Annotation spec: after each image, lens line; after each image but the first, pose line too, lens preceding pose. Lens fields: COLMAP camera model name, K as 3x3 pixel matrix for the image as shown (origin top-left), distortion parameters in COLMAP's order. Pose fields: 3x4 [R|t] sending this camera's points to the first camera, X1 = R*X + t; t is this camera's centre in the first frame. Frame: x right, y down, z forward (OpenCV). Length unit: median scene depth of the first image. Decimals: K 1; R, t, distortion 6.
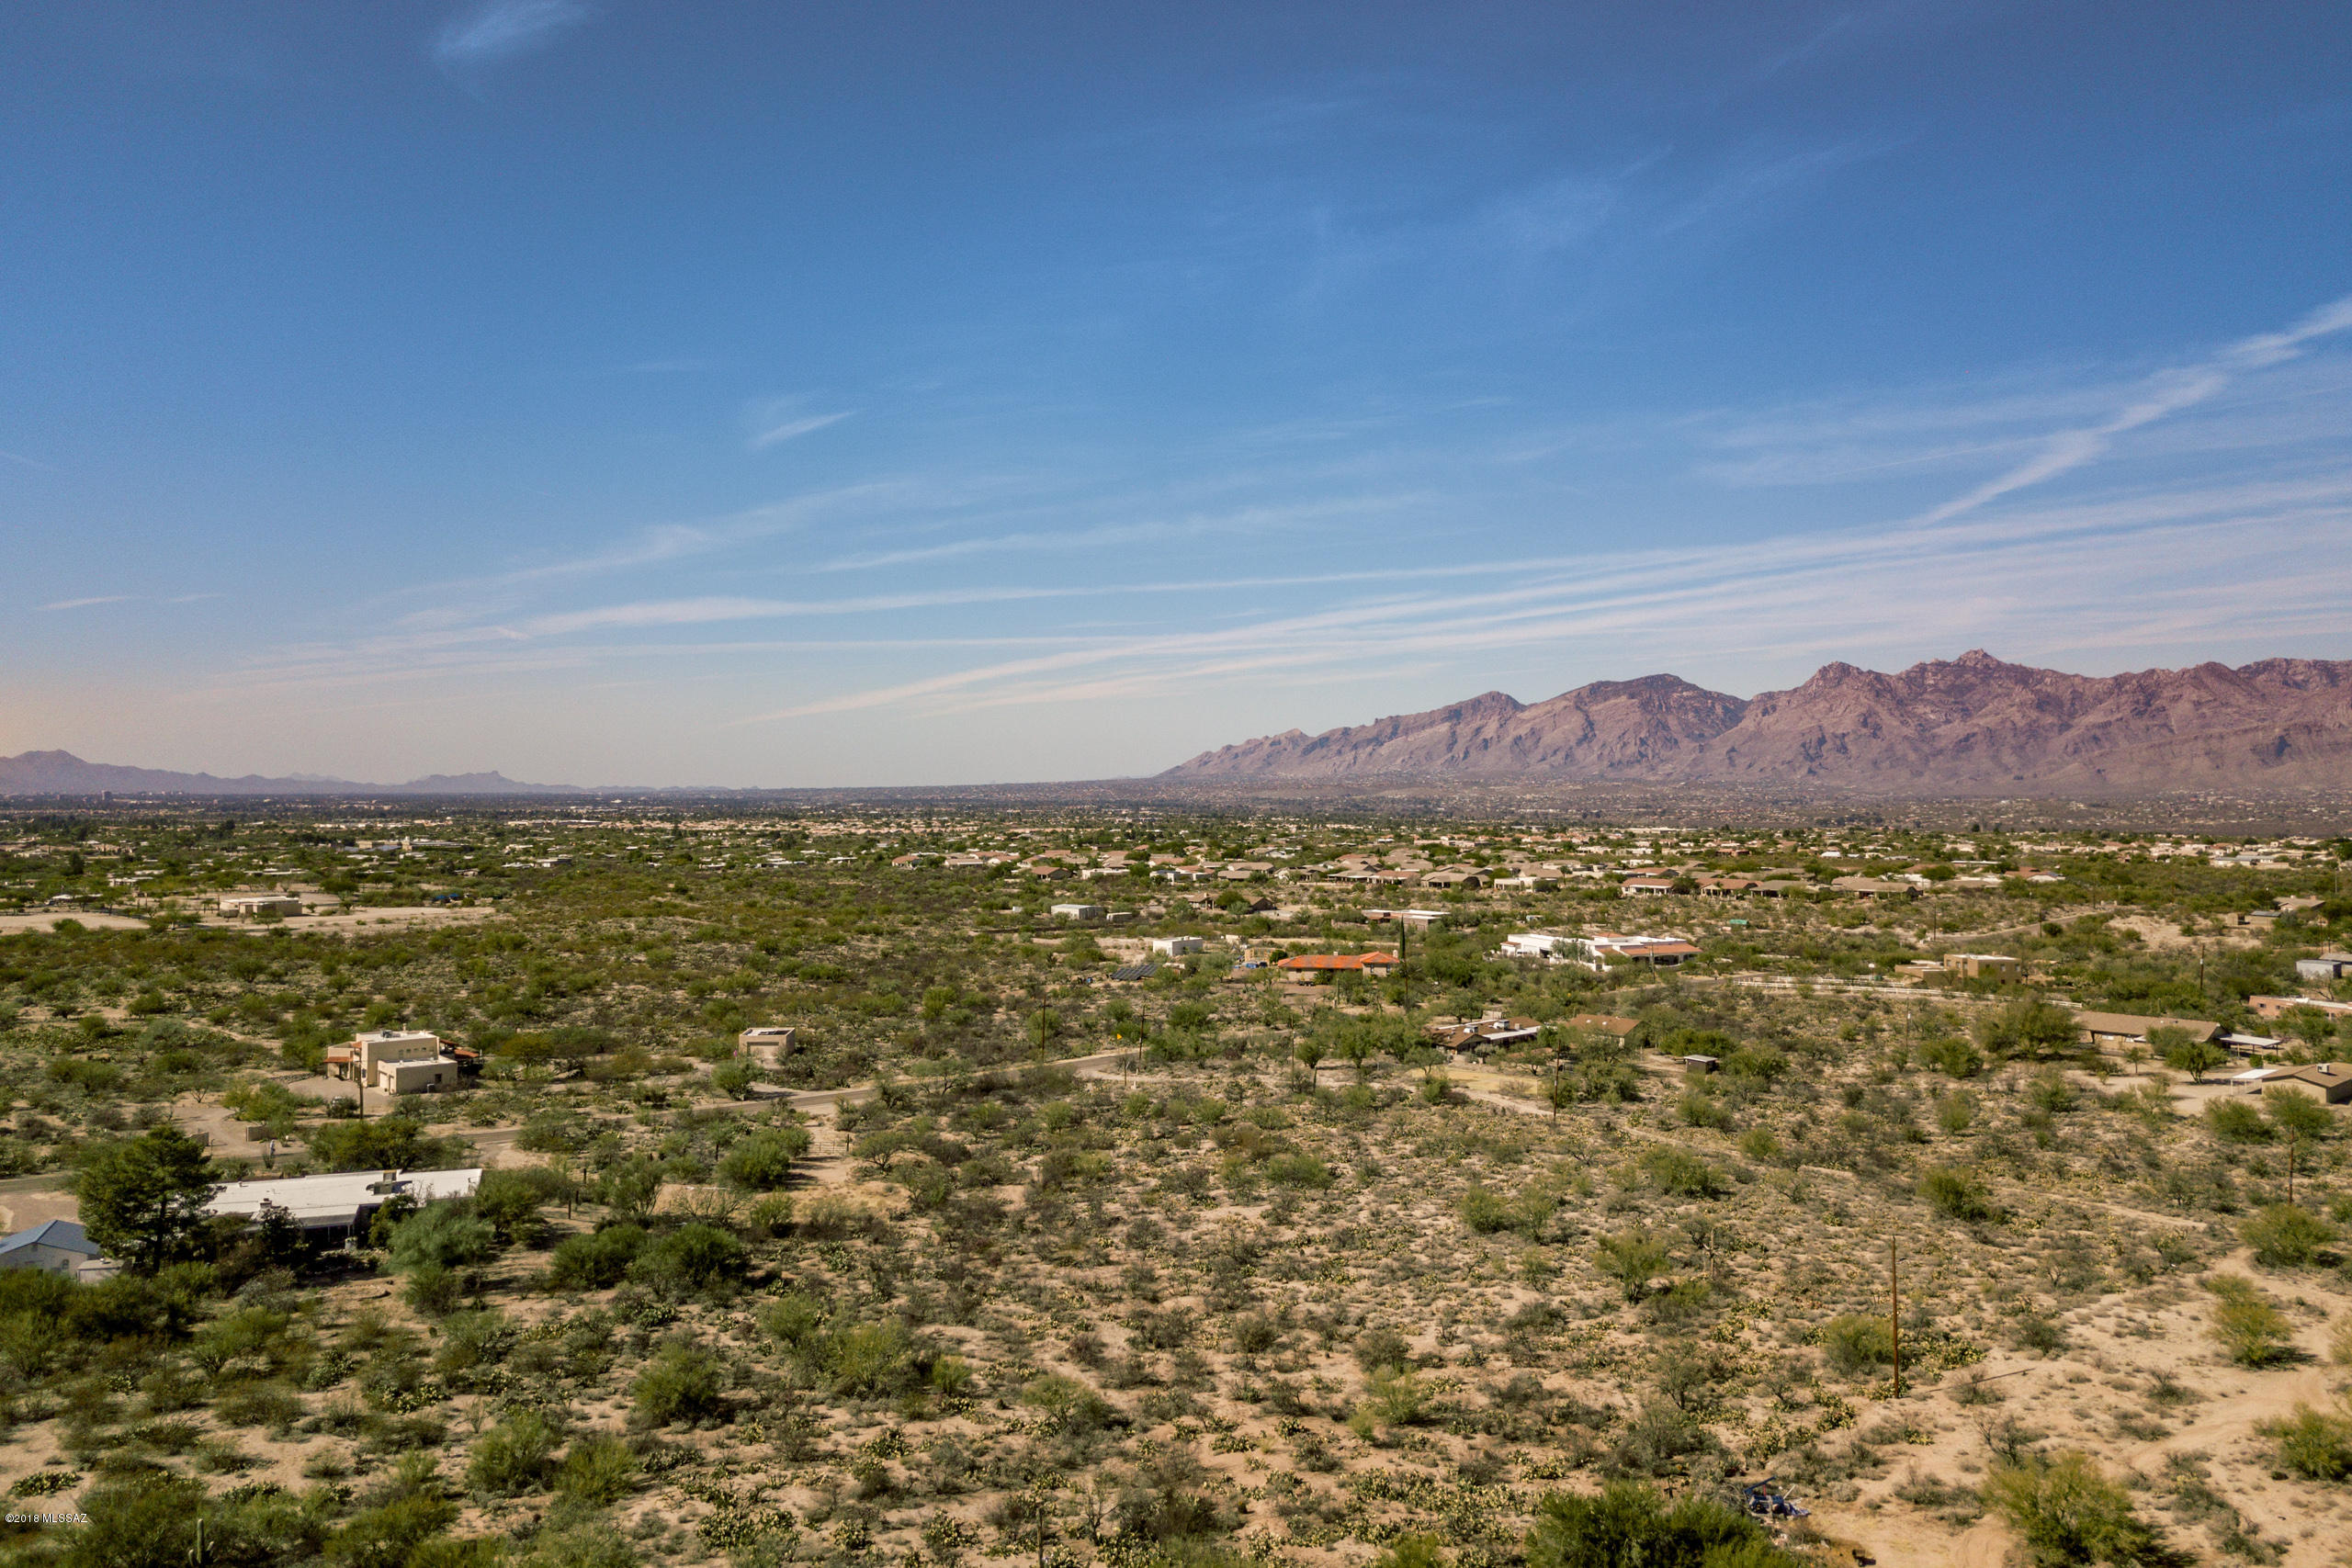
lens RADIAL K [[1818.4, 0, 1177.3], [0, 1818.4, 729.4], [0, 0, 1]] dist [0.035056, -0.012905]
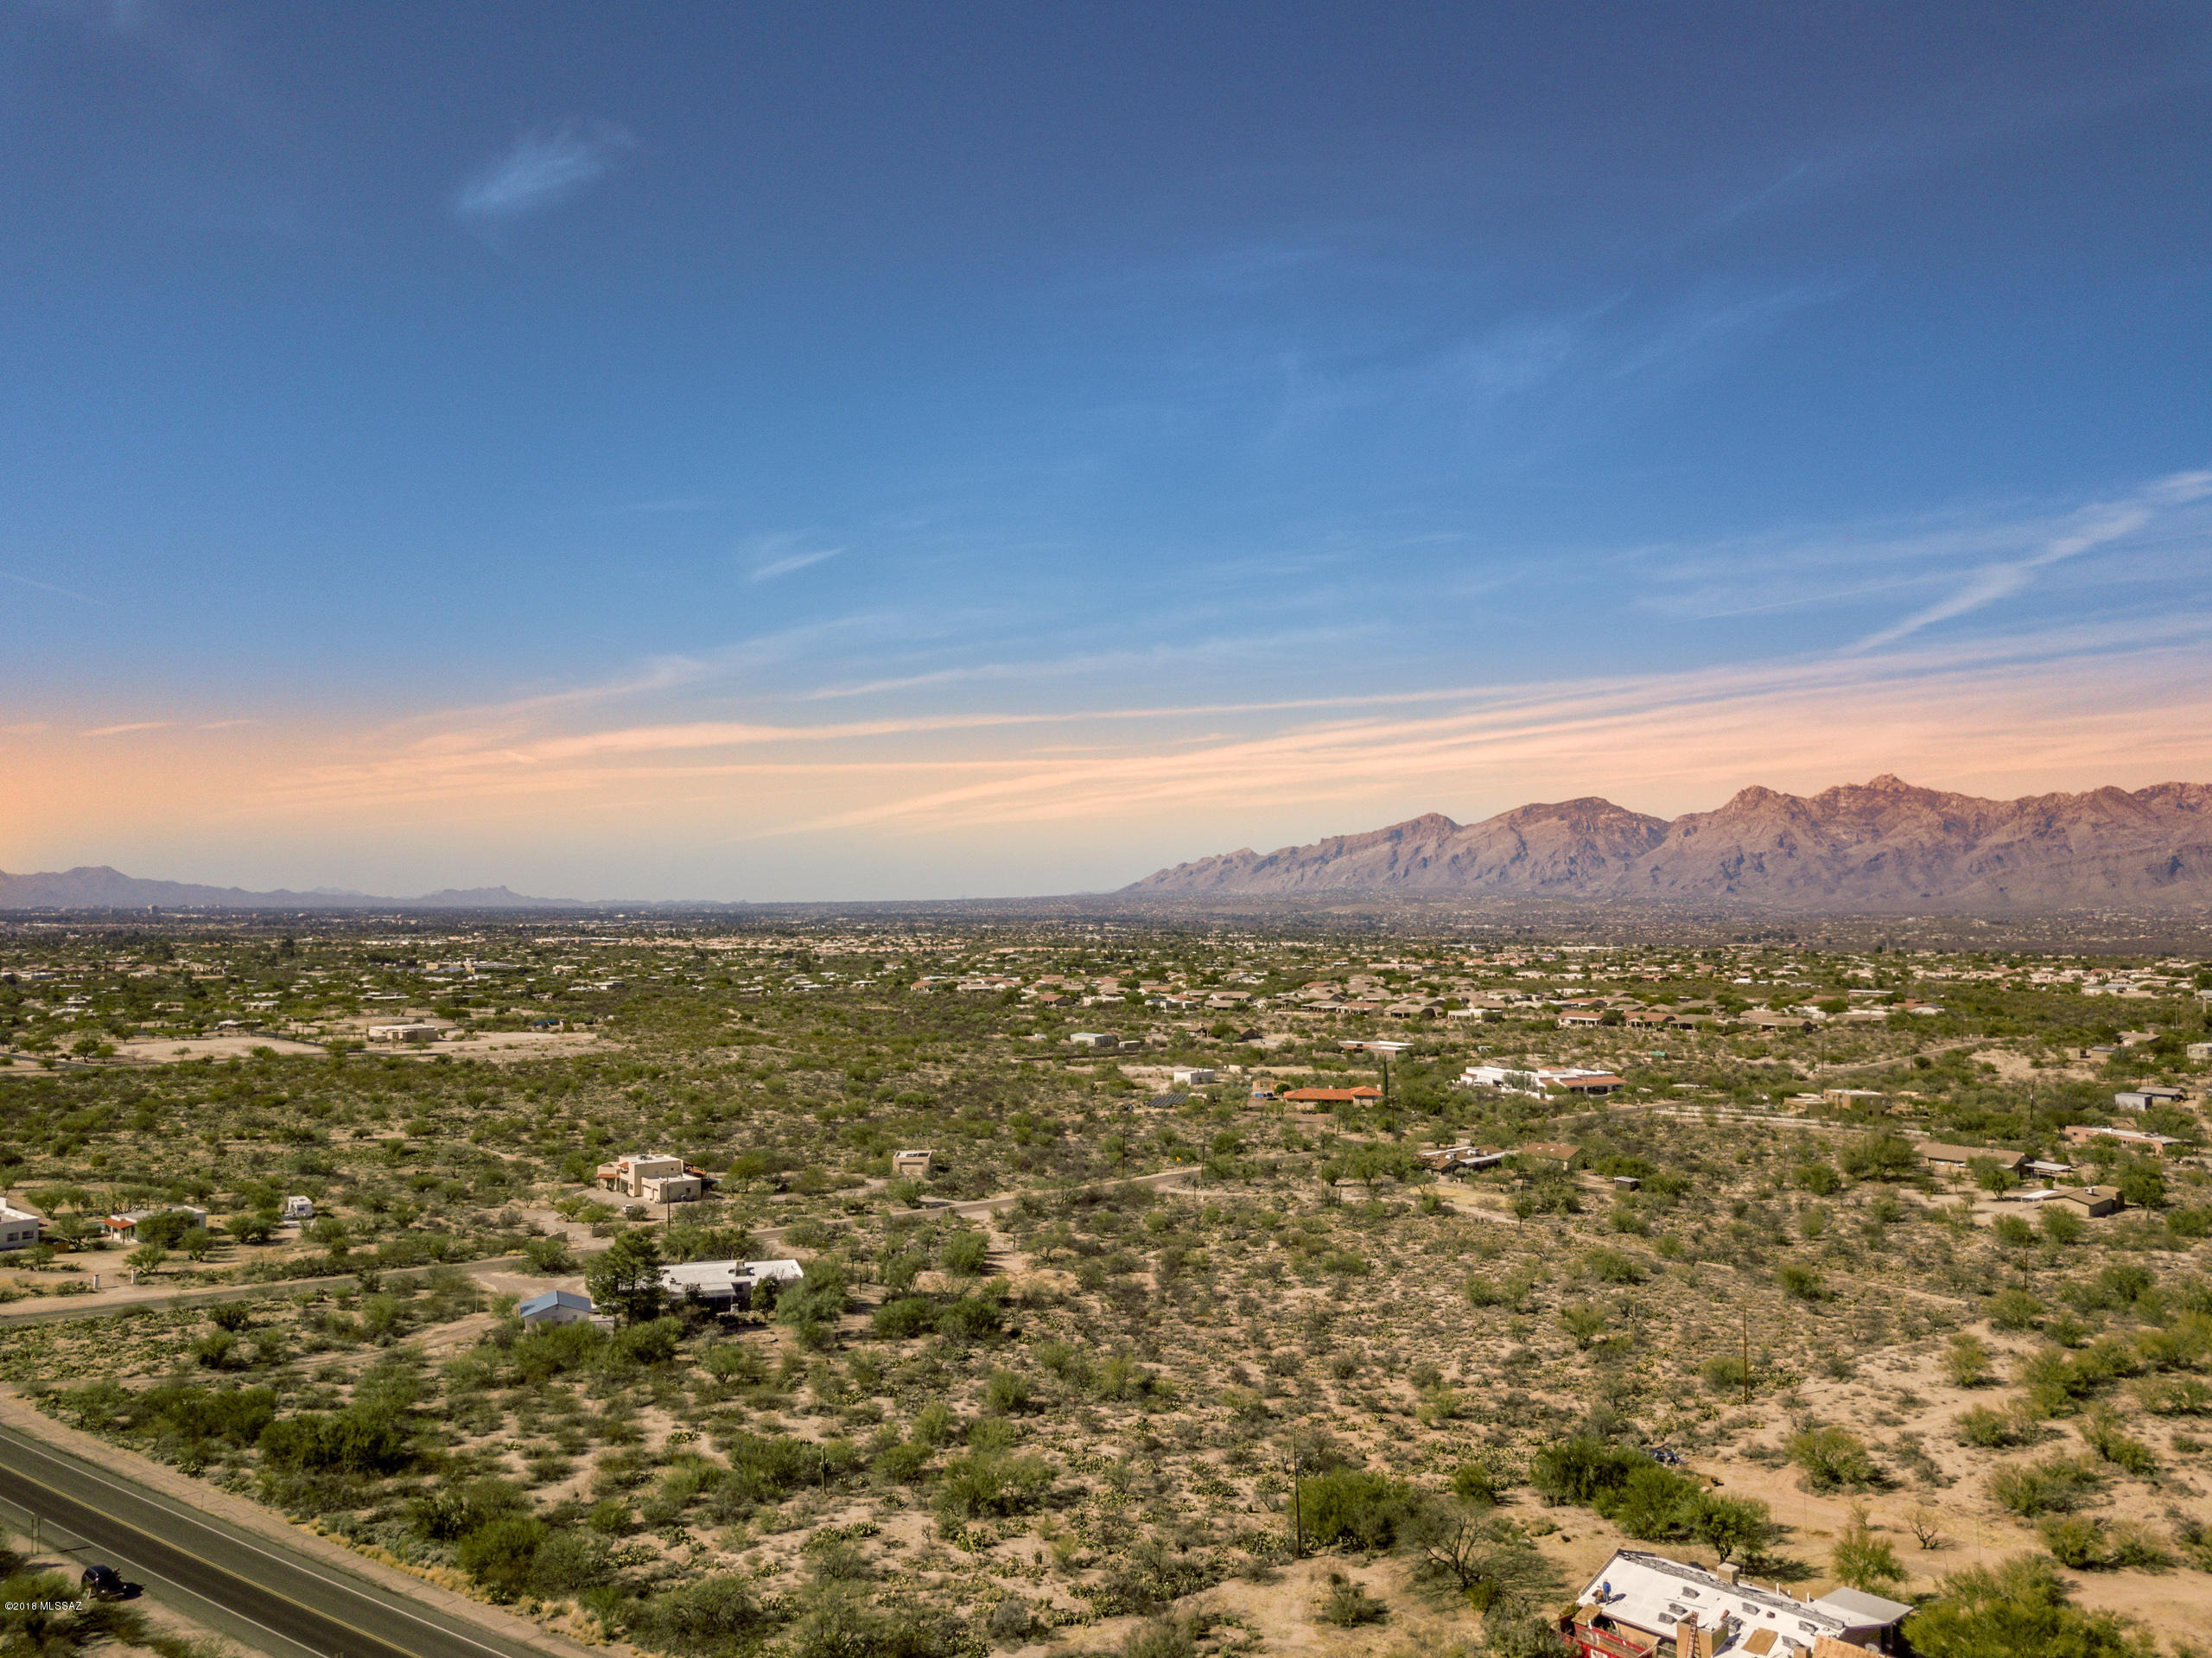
lens RADIAL K [[1697.0, 0, 1116.0], [0, 1697.0, 880.7], [0, 0, 1]] dist [0.040608, -0.029517]
pose [[0.999930, 0.001951, -0.011713, -0.051392], [-0.001724, 0.999811, 0.019364, -0.044279], [0.011748, -0.019342, 0.999744, -0.175081]]
